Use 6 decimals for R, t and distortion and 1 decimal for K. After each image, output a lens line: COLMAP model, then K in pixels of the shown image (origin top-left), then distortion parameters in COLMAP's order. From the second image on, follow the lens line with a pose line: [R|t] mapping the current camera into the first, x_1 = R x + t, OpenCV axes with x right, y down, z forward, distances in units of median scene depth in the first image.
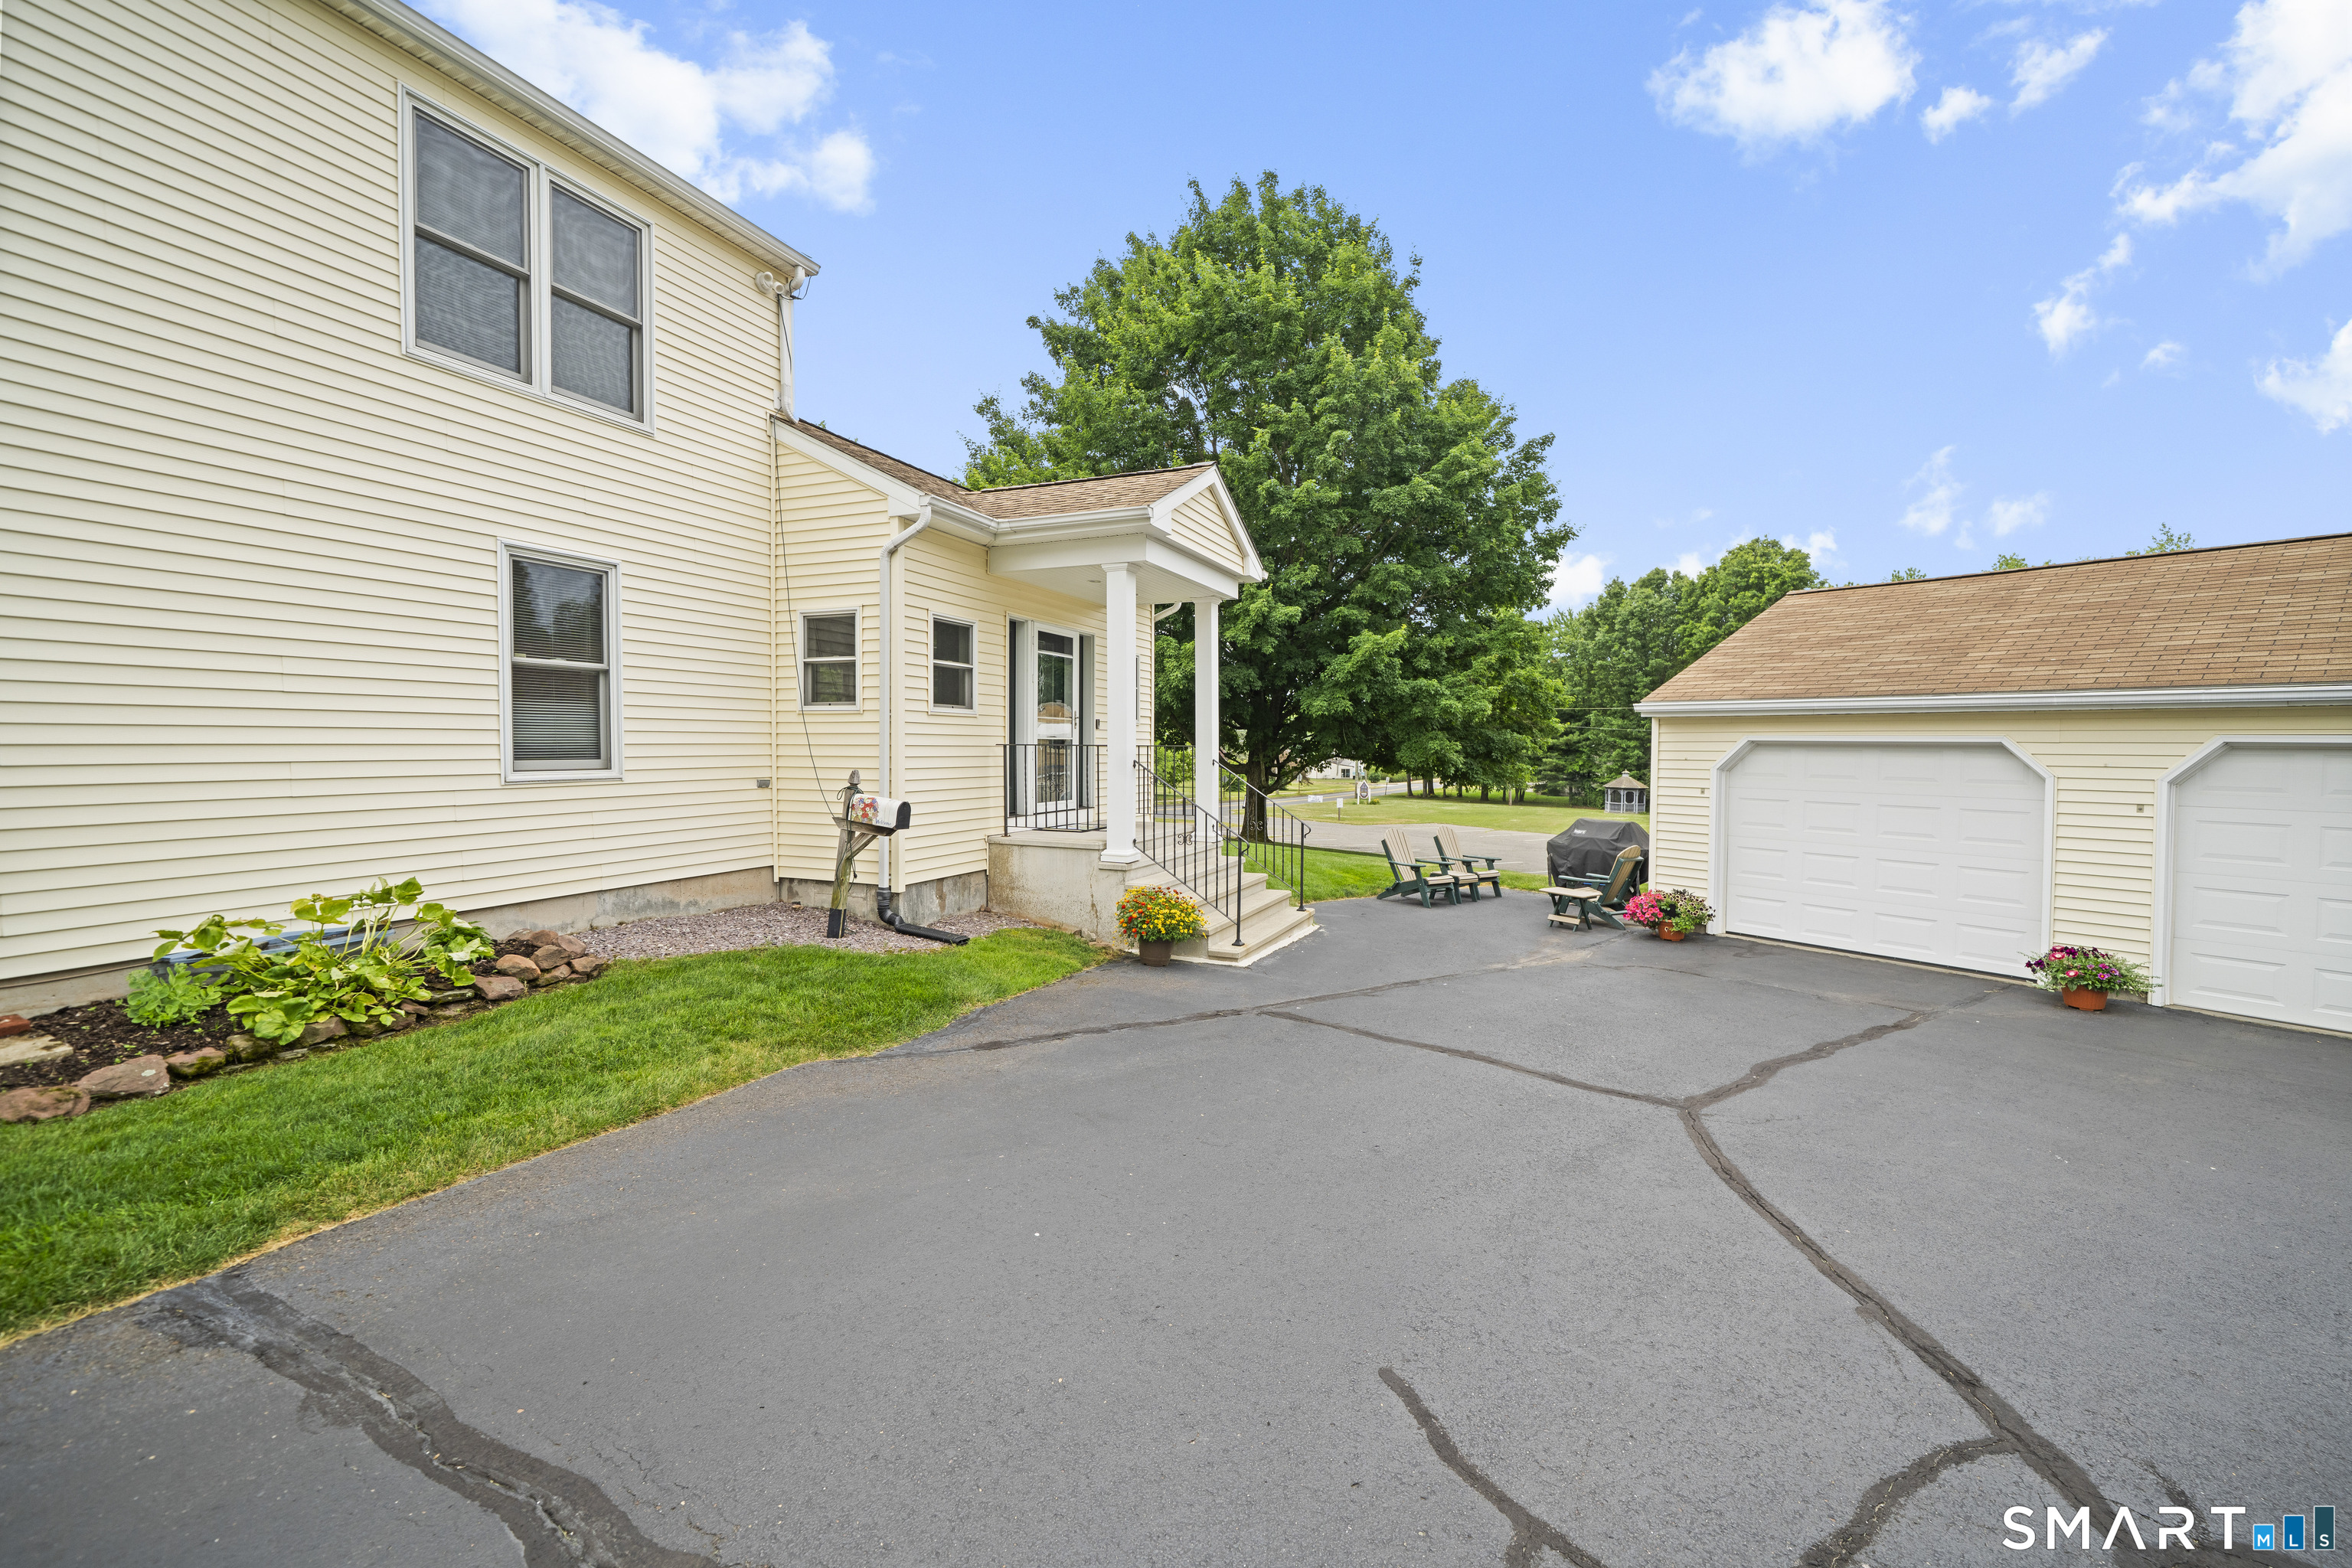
lens RADIAL K [[903.7, 0, 1174.6], [0, 903.7, 764.9], [0, 0, 1]] dist [-0.000557, -0.000585]
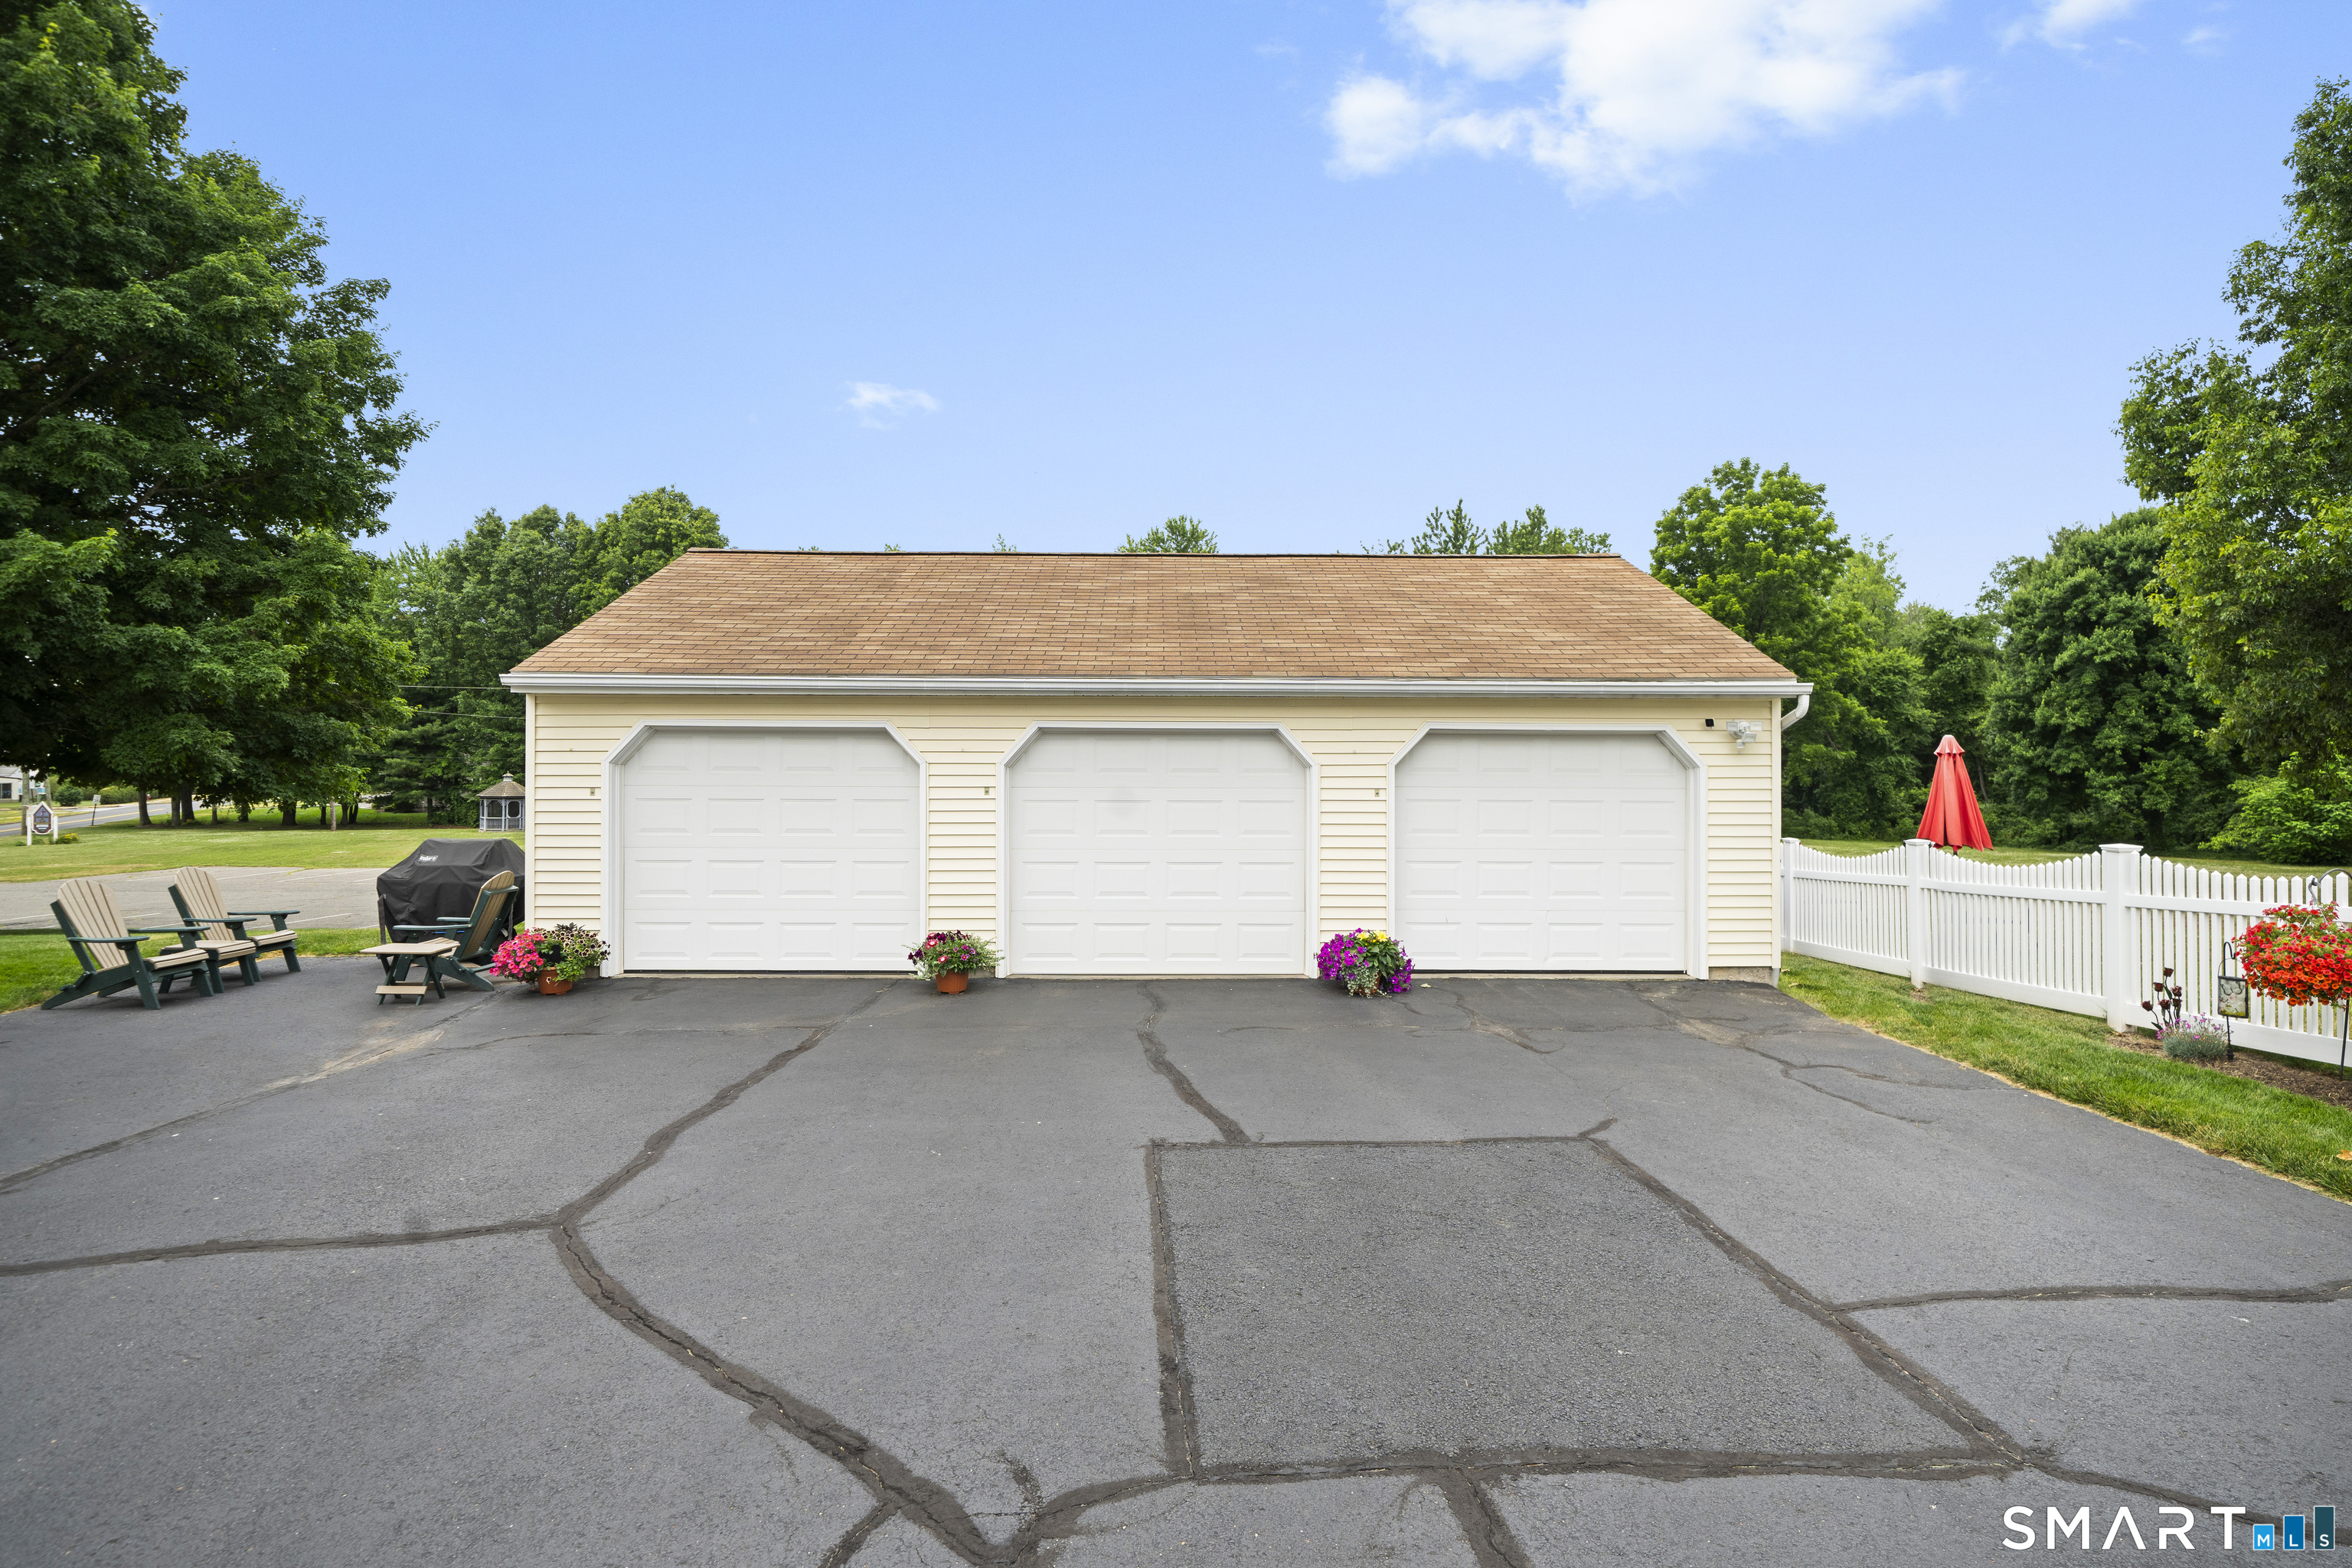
lens RADIAL K [[1218.1, 0, 1122.5], [0, 1218.1, 740.0], [0, 0, 1]] dist [0.001476, 0.001745]
pose [[0.598804, -0.003310, 0.800889, 0.025350], [0.020633, 0.999723, -0.011294, 0.005917], [-0.800630, 0.023287, 0.598706, 0.020975]]
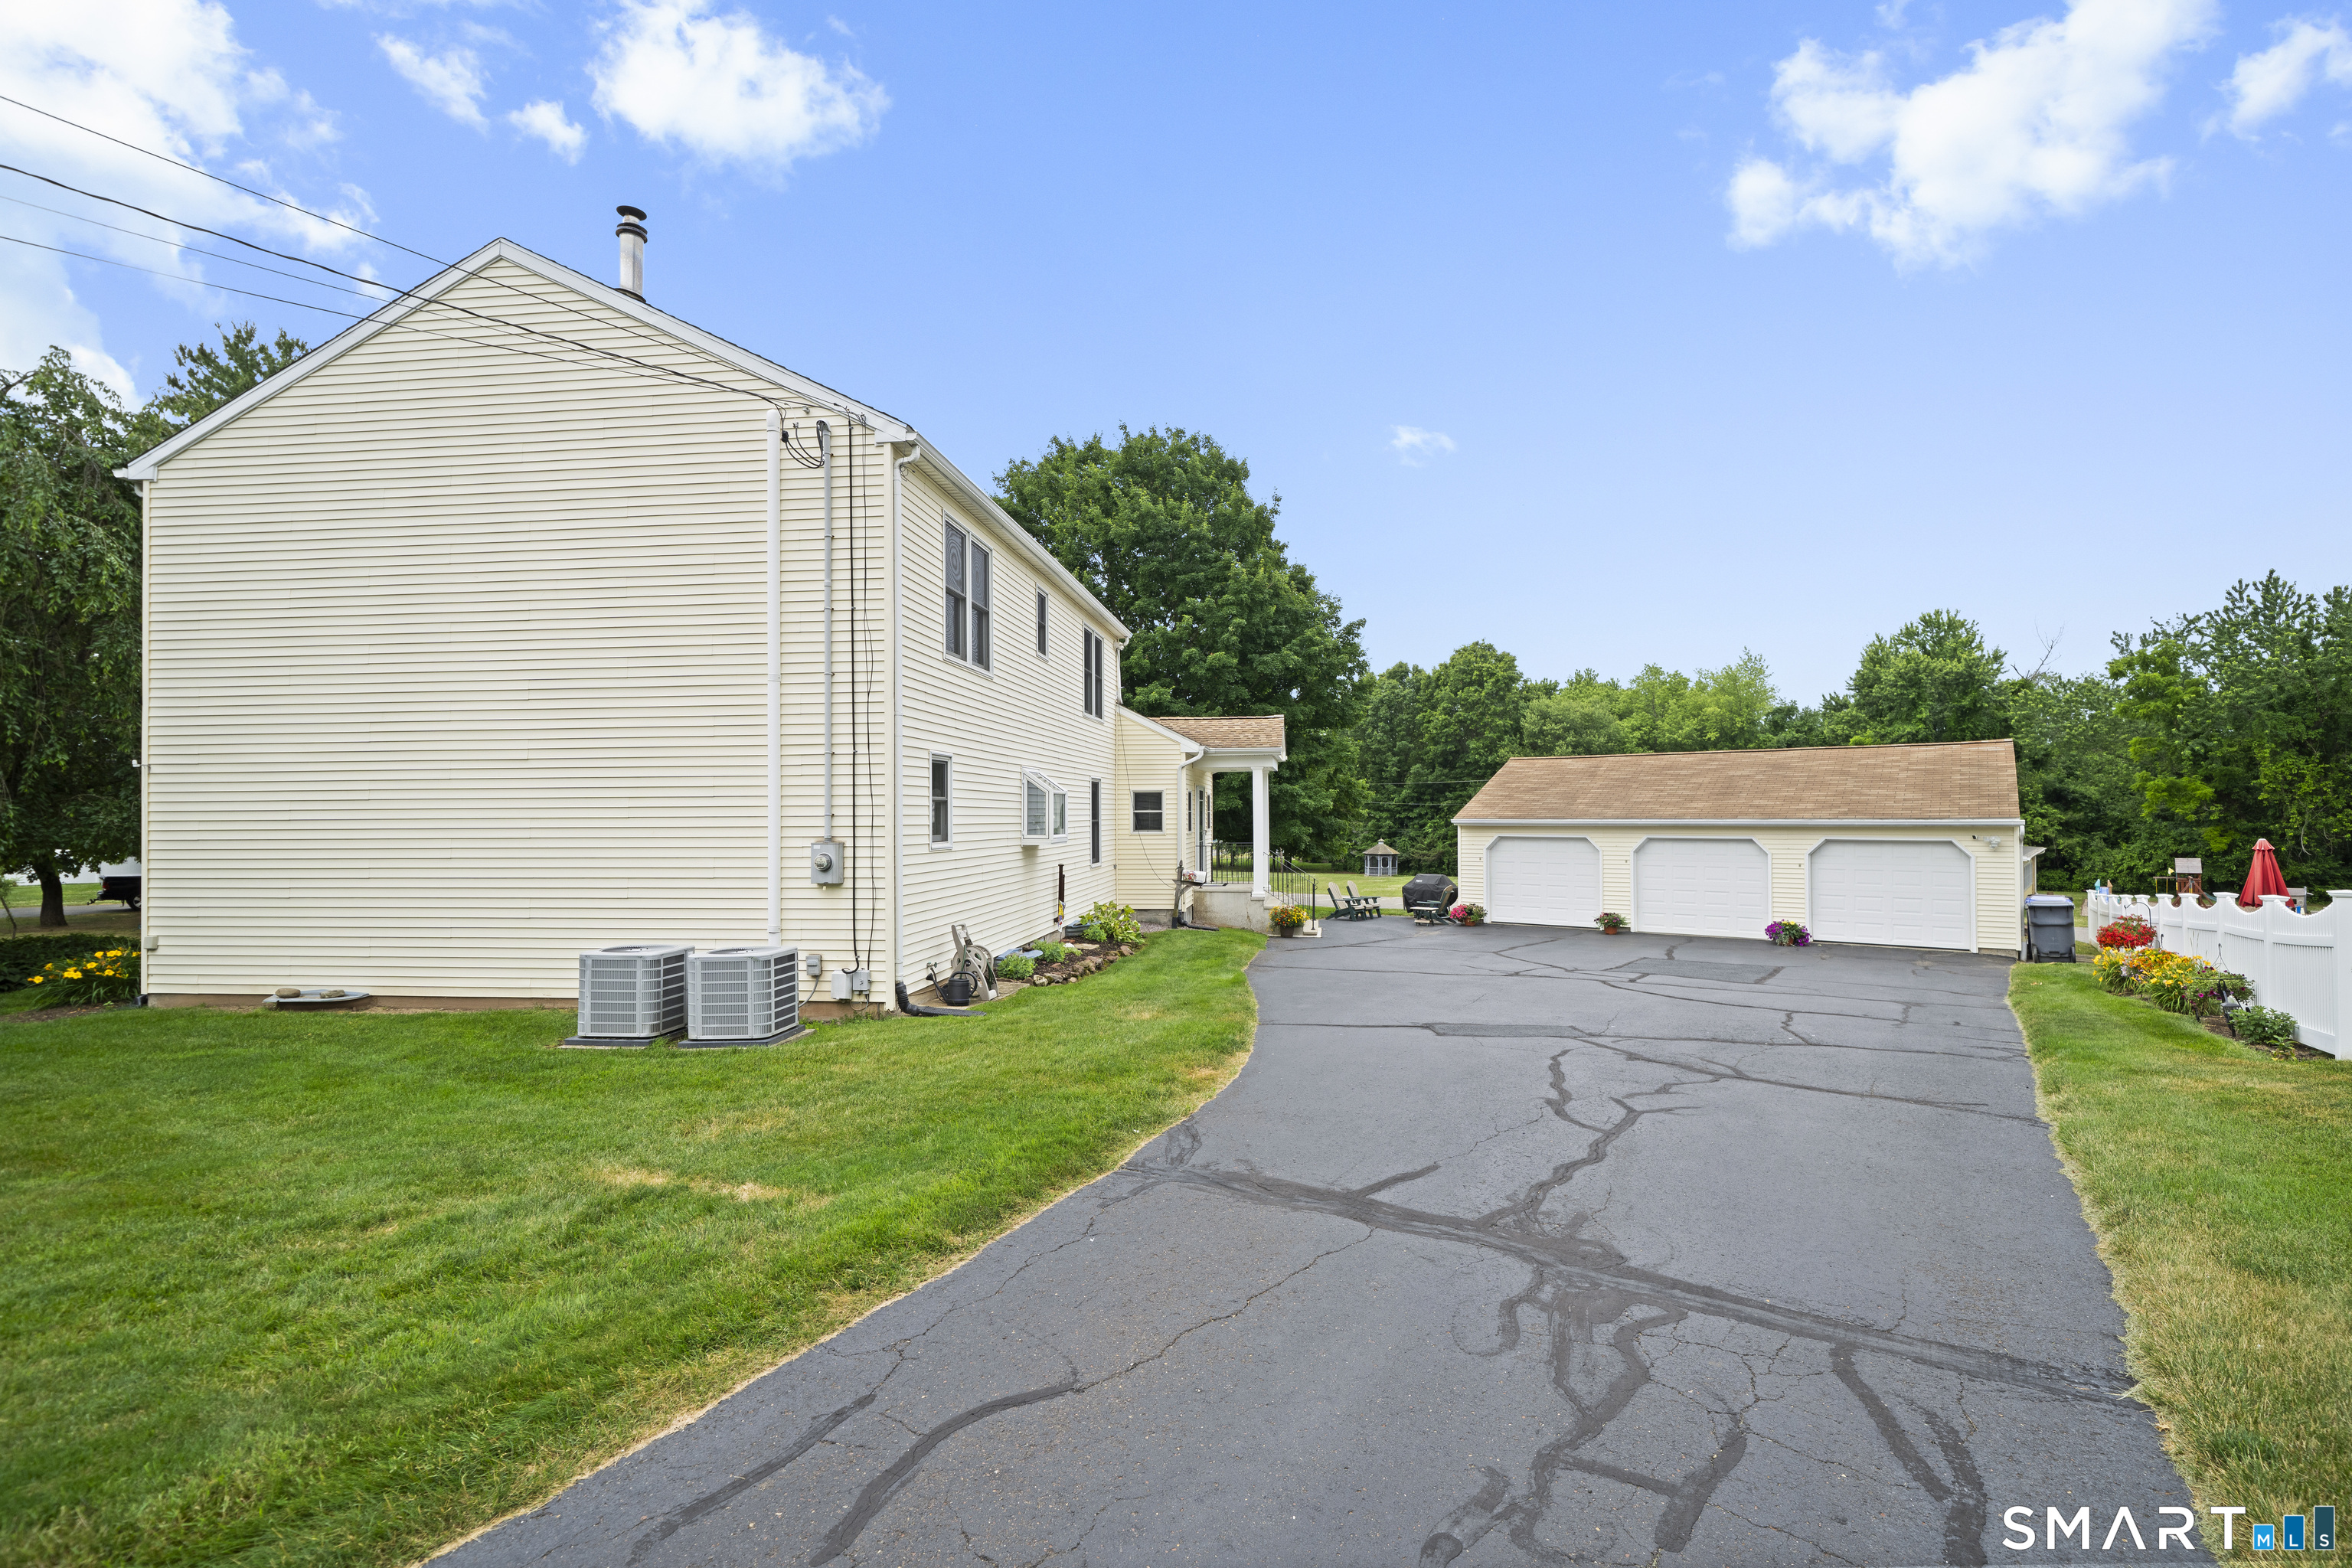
lens RADIAL K [[1012.3, 0, 1170.0], [0, 1012.3, 805.9], [0, 0, 1]] dist [0.002408, -0.000161]
pose [[0.960939, -0.011982, 0.276502, -0.770012], [0.020257, 0.999428, -0.027091, -0.045372], [-0.276019, 0.031634, 0.960632, -1.092097]]
